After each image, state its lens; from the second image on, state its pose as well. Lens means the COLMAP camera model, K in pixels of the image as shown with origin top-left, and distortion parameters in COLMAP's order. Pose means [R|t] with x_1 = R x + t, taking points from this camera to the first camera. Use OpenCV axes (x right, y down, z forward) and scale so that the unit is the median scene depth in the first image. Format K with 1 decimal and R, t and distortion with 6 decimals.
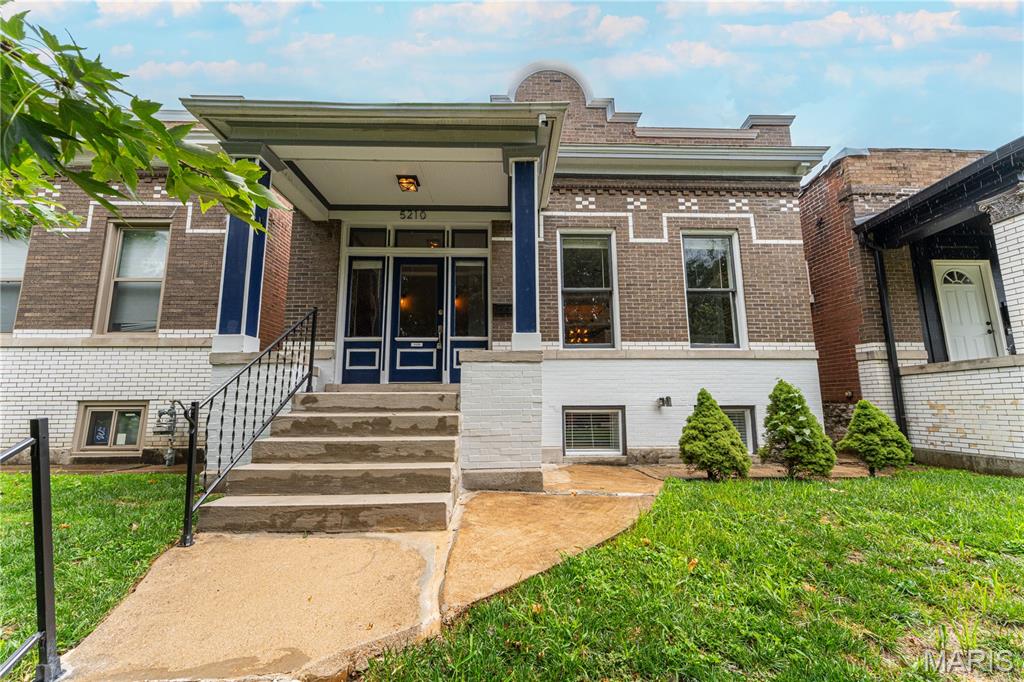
lens RADIAL K [[407.6, 0, 512.0], [0, 407.6, 341.0], [0, 0, 1]] dist [-0.000233, -0.000210]
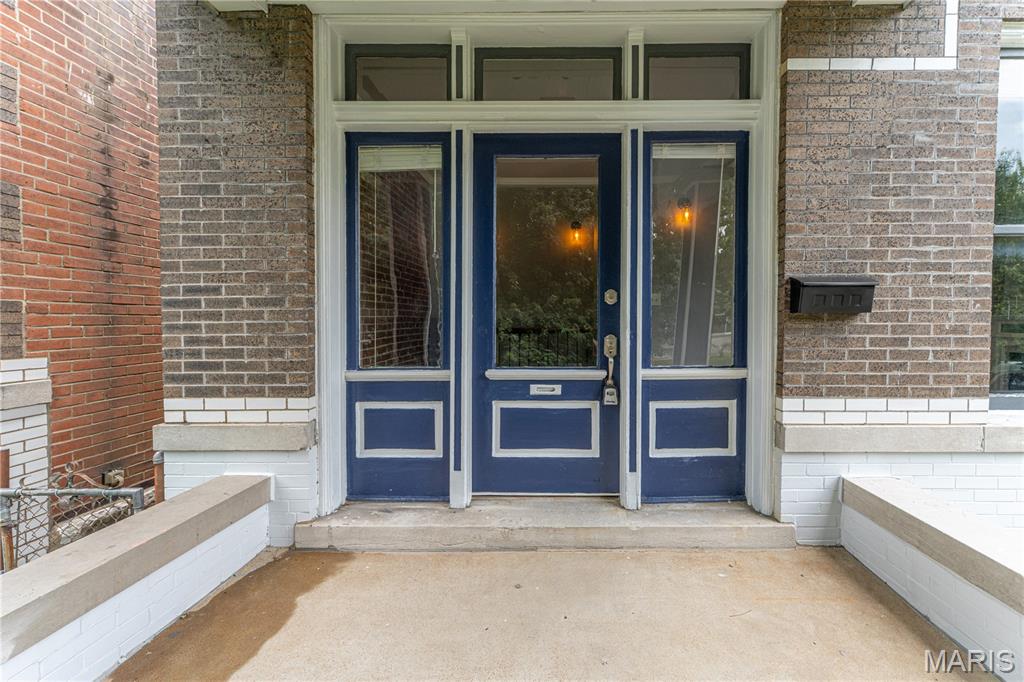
lens RADIAL K [[423.0, 0, 546.1], [0, 423.0, 322.7], [0, 0, 1]] dist [0.000186, -0.000055]
pose [[0.997772, 0.011814, -0.065666, -0.210083], [-0.000810, 0.986270, 0.165138, -0.110810], [0.066715, -0.164716, 0.984082, 0.645161]]
